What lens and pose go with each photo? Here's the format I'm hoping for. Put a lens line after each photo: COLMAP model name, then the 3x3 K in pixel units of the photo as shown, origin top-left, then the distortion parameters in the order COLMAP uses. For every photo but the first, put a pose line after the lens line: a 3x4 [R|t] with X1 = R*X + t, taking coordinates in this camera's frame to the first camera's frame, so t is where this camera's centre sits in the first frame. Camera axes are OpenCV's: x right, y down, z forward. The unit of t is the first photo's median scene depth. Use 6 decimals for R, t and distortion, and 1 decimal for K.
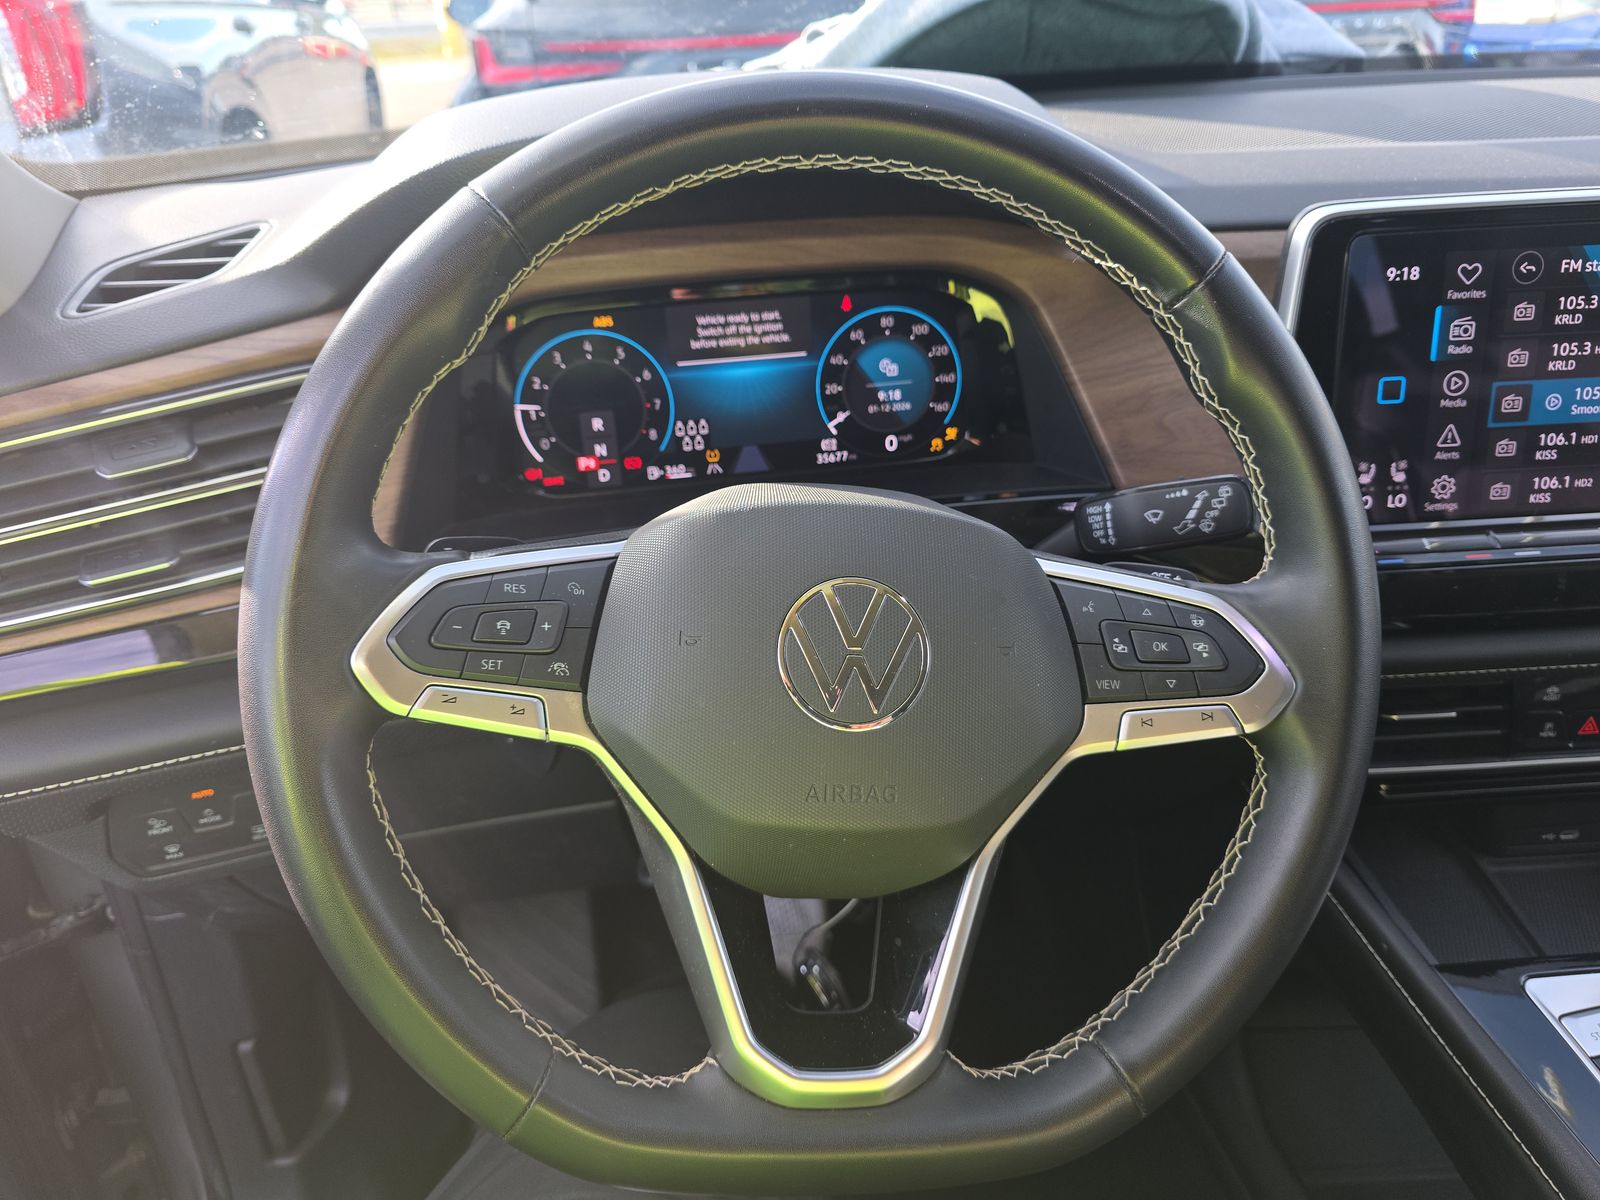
lens RADIAL K [[1069.3, 0, 802.1], [0, 1069.3, 585.5], [0, 0, 1]] dist [-0.009036, 0.000810]
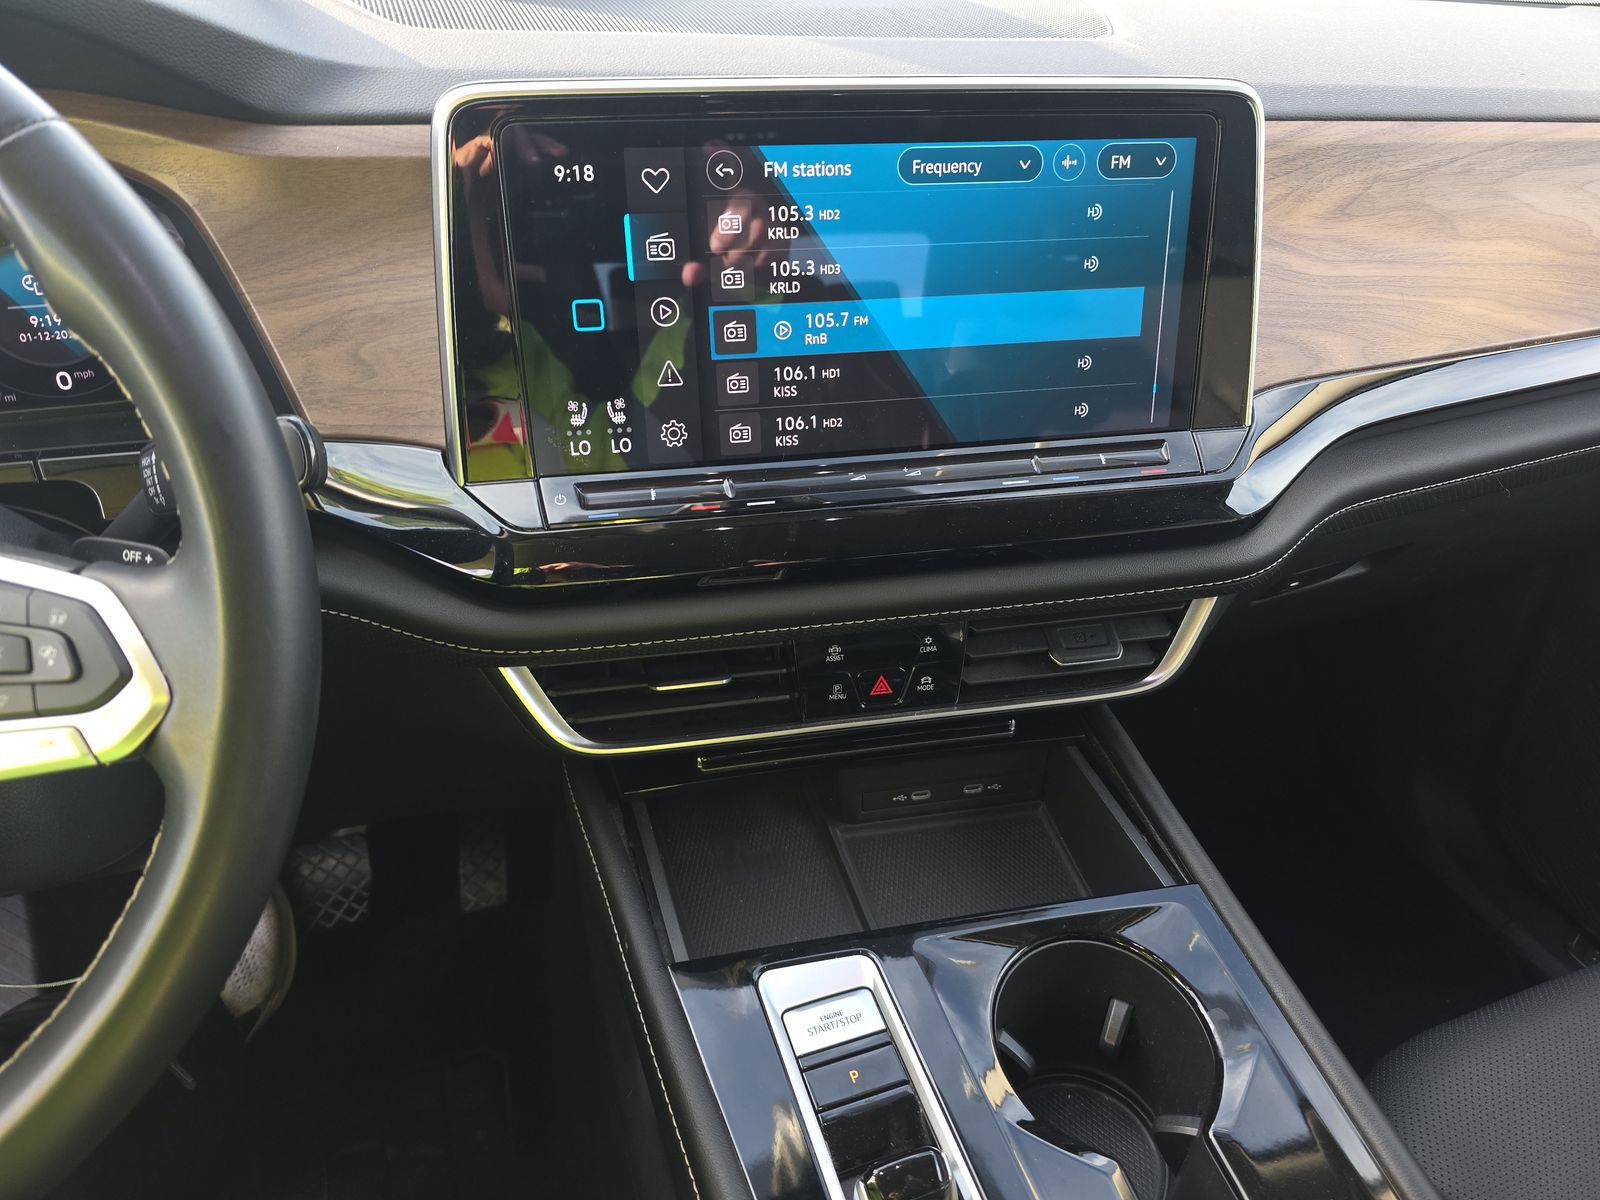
lens RADIAL K [[1069.3, 0, 795.9], [0, 1069.3, 611.4], [0, 0, 1]] dist [-0.009036, 0.000810]
pose [[0.984453, -0.039094, 0.171241, 0.548312], [0.024779, 0.996077, 0.084952, -0.015938], [-0.173890, -0.079388, 0.981560, 0.113555]]
